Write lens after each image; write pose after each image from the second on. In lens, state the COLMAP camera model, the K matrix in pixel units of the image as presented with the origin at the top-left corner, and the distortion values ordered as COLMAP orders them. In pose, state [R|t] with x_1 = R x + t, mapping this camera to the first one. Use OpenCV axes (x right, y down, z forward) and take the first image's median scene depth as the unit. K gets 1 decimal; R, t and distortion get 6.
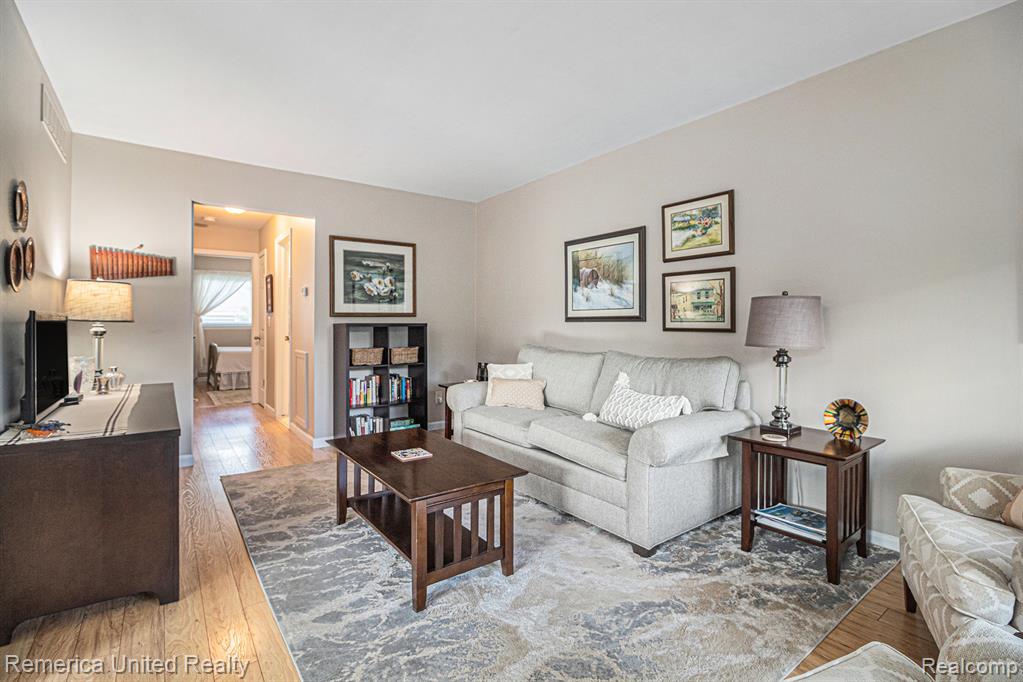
lens RADIAL K [[485.1, 0, 525.4], [0, 485.1, 327.6], [0, 0, 1]] dist [-0.002051, -0.001875]
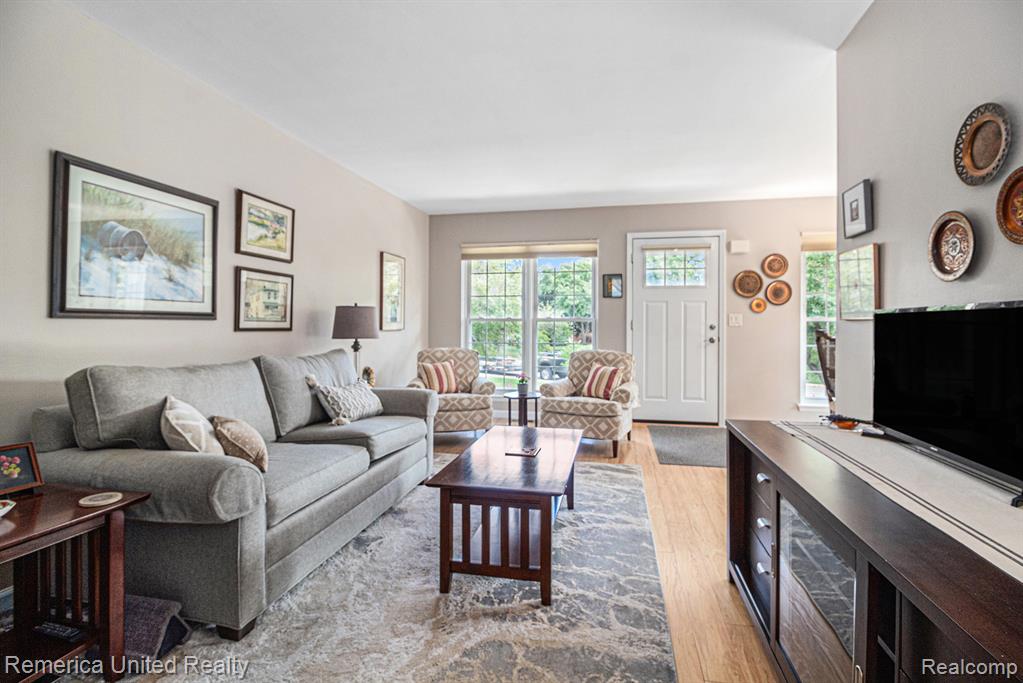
lens RADIAL K [[485.1, 0, 521.7], [0, 485.1, 322.6], [0, 0, 1]] dist [-0.002051, -0.001875]
pose [[-0.662450, 0.005218, 0.749088, -0.768659], [0.006592, 0.999978, -0.001137, -0.004708], [-0.749077, 0.004185, -0.662470, 1.291817]]
